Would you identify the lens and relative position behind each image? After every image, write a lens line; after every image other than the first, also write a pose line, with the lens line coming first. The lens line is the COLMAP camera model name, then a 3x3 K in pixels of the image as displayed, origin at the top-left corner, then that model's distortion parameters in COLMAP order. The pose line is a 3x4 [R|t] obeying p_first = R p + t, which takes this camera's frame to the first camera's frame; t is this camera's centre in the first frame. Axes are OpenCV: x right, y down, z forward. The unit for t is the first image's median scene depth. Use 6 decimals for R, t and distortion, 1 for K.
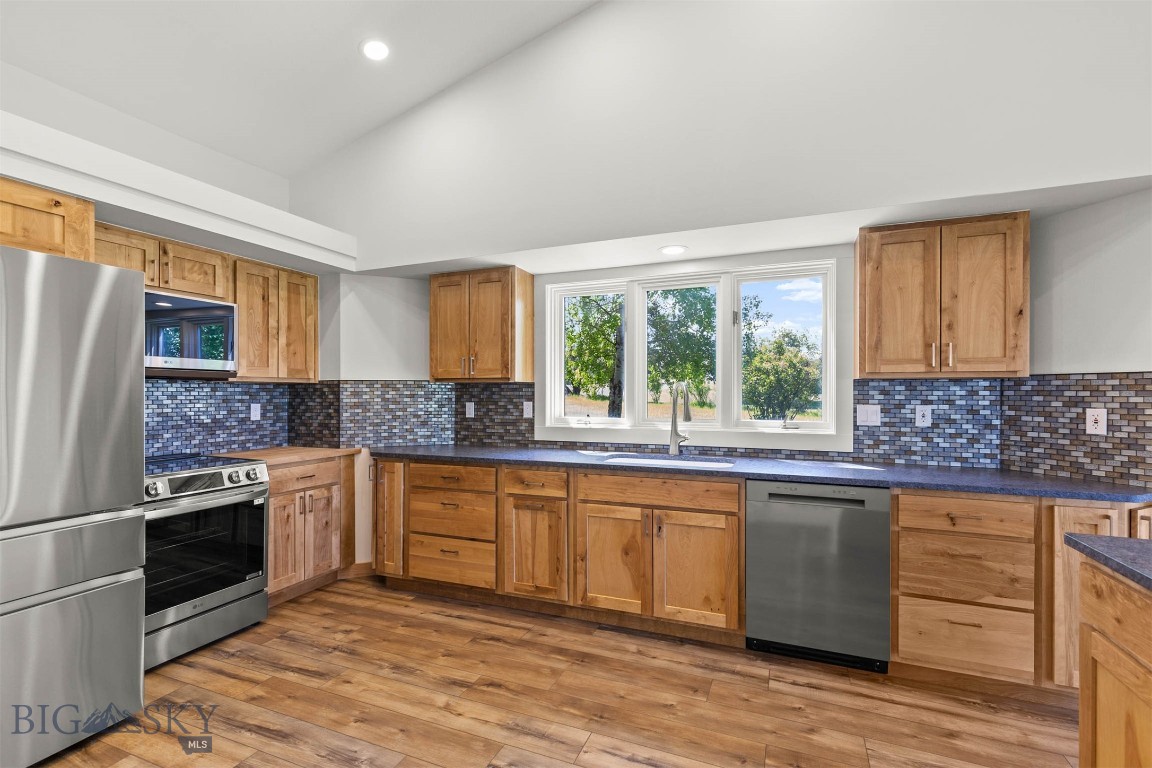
lens RADIAL K [[518.7, 0, 576.2], [0, 518.7, 392.4], [0, 0, 1]] dist [0.008184, -0.001564]
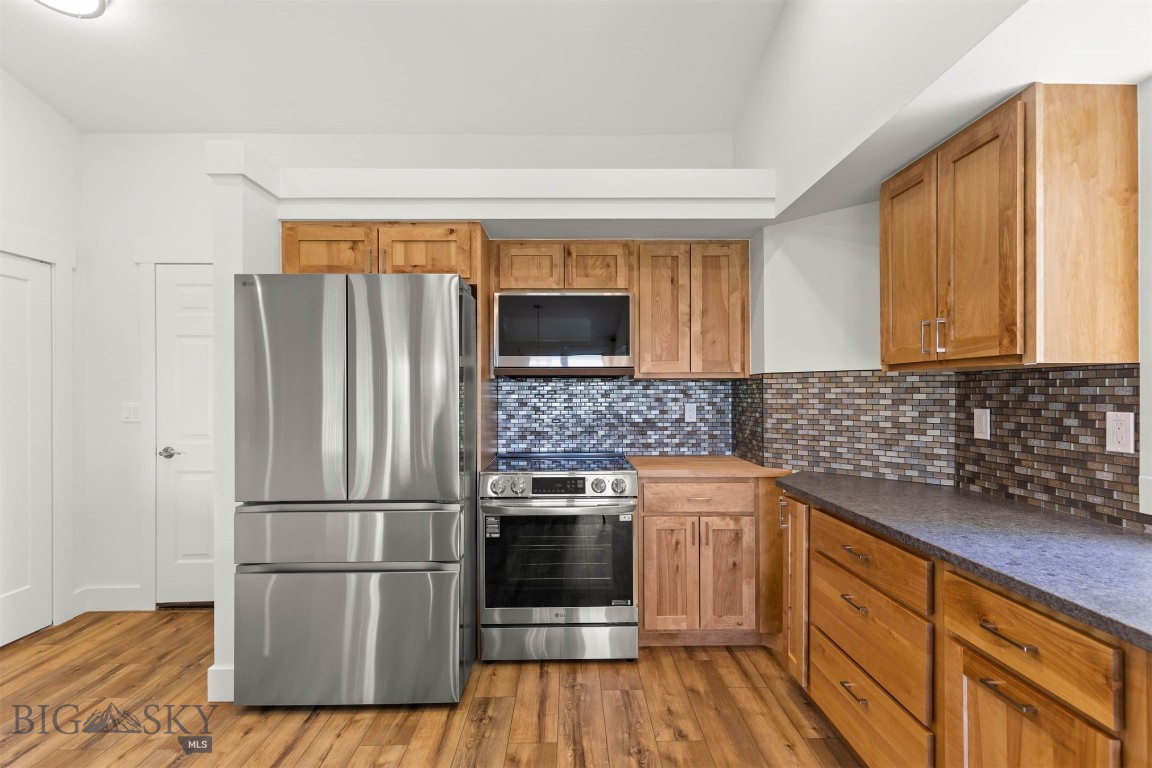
lens RADIAL K [[518.7, 0, 573.5], [0, 518.7, 390.3], [0, 0, 1]] dist [0.008184, -0.001564]
pose [[0.390921, -0.002967, -0.920419, 0.129543], [0.004690, 0.999988, -0.001232, -0.000156], [0.920412, -0.003835, 0.390931, 0.534377]]
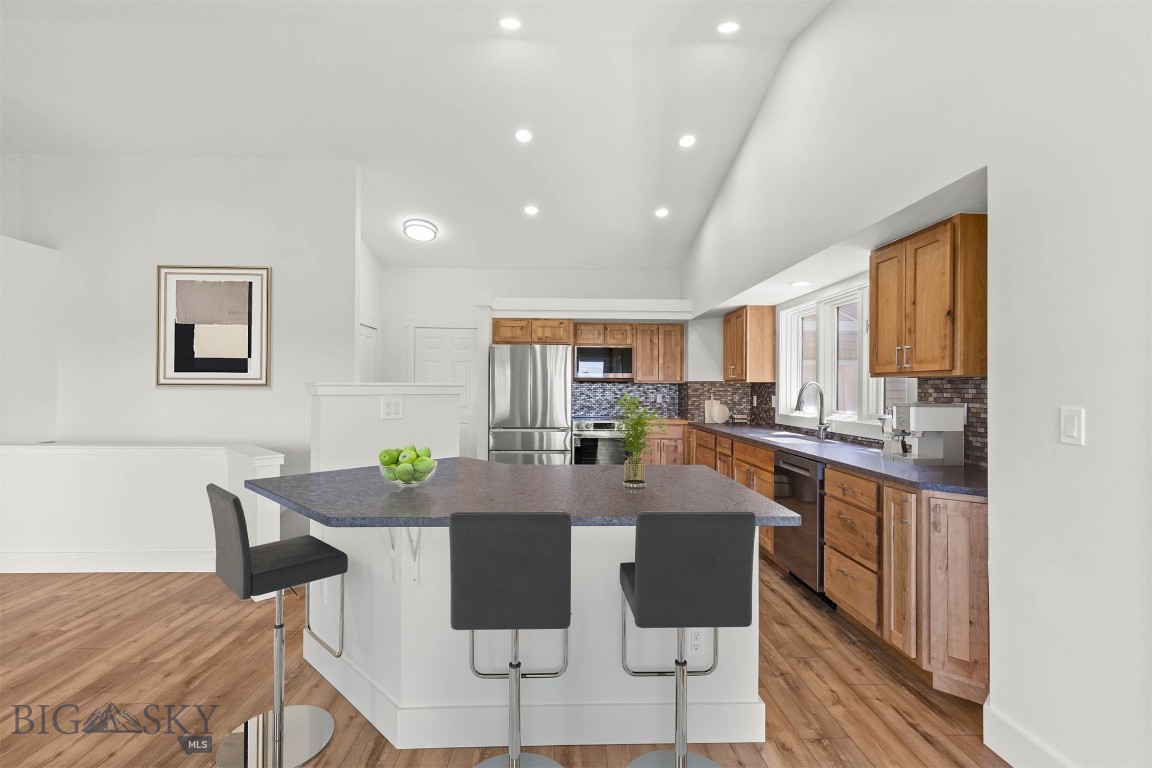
lens RADIAL K [[518.7, 0, 574.9], [0, 518.7, 383.9], [0, 0, 1]] dist [0.008184, -0.001564]
pose [[0.412945, -0.004318, -0.910746, 1.126931], [-0.005205, 0.999961, -0.007100, -0.001560], [0.910741, 0.007672, 0.412907, -0.083859]]
